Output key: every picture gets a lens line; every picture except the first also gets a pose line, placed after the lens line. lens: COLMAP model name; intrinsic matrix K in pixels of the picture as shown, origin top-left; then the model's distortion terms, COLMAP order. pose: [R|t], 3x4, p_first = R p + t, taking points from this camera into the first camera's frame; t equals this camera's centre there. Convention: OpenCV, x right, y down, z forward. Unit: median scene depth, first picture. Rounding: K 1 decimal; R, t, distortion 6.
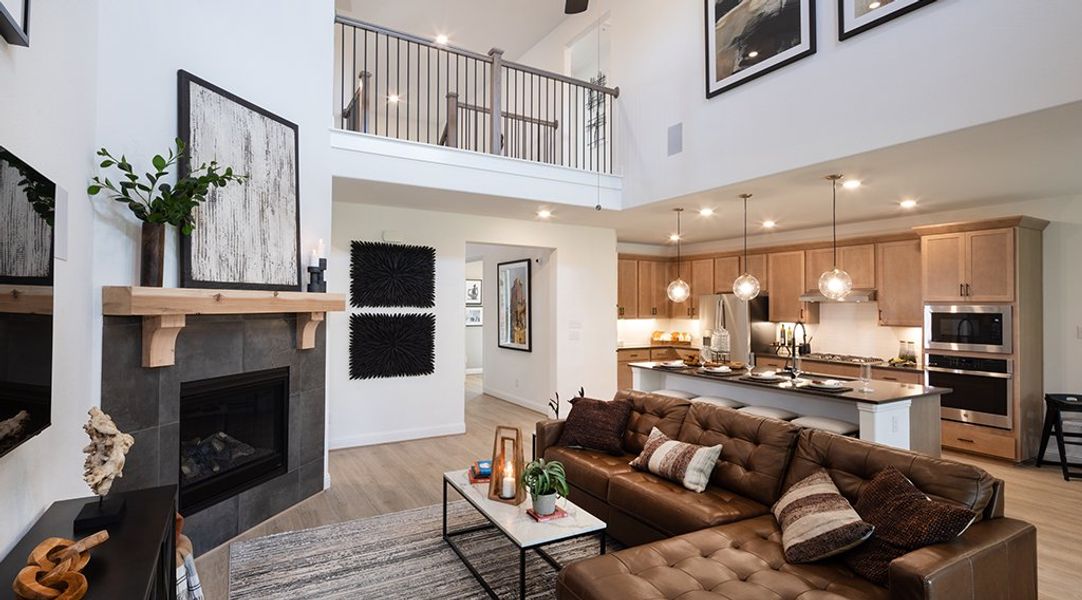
lens RADIAL K [[518.4, 0, 541.0], [0, 518.4, 300.0], [0, 0, 1]] dist [0.000992, 0.001191]
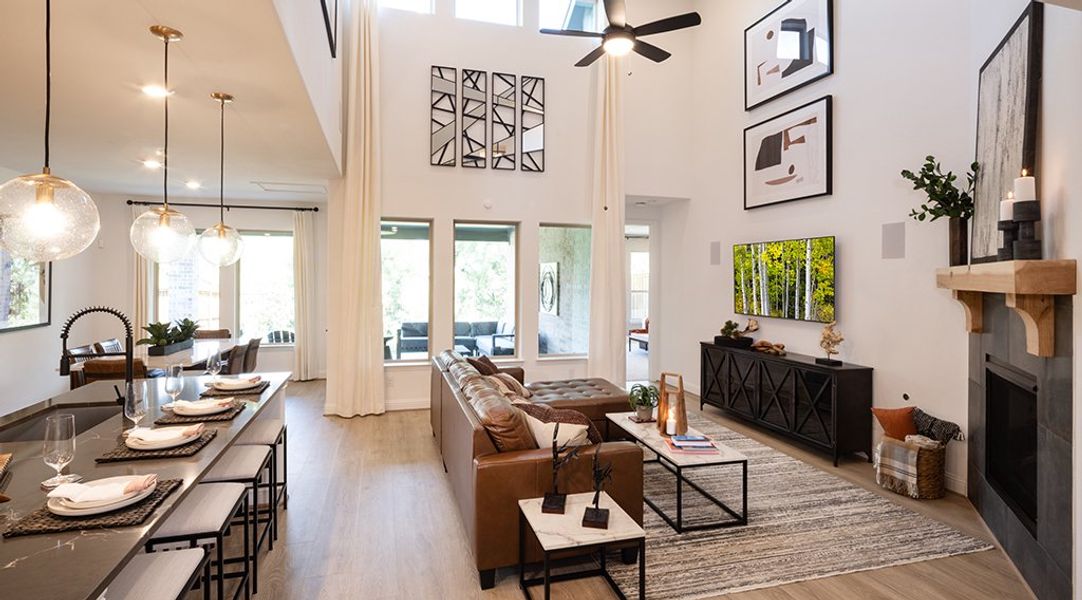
lens RADIAL K [[519.8, 0, 534.9], [0, 519.8, 275.7], [0, 0, 1]] dist [-0.003145, -0.000673]
pose [[-0.969193, -0.010015, 0.246098, -0.039533], [-0.013070, 0.999856, -0.010784, 0.018199], [-0.245955, -0.013668, -0.969185, 1.942568]]
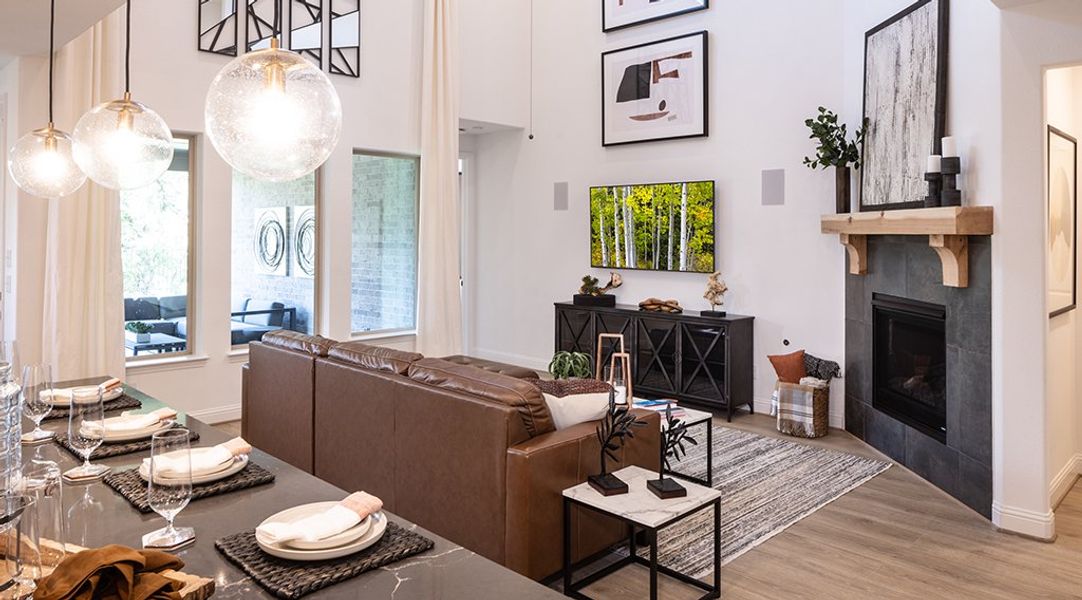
lens RADIAL K [[719.3, 0, 543.3], [0, 719.3, 220.5], [0, 0, 1]] dist [-0.004902, -0.000901]
pose [[-0.965249, -0.013270, -0.260996, 0.395056], [-0.007052, 0.999669, -0.024746, 0.035479], [0.261238, -0.022045, -0.965023, 2.036697]]
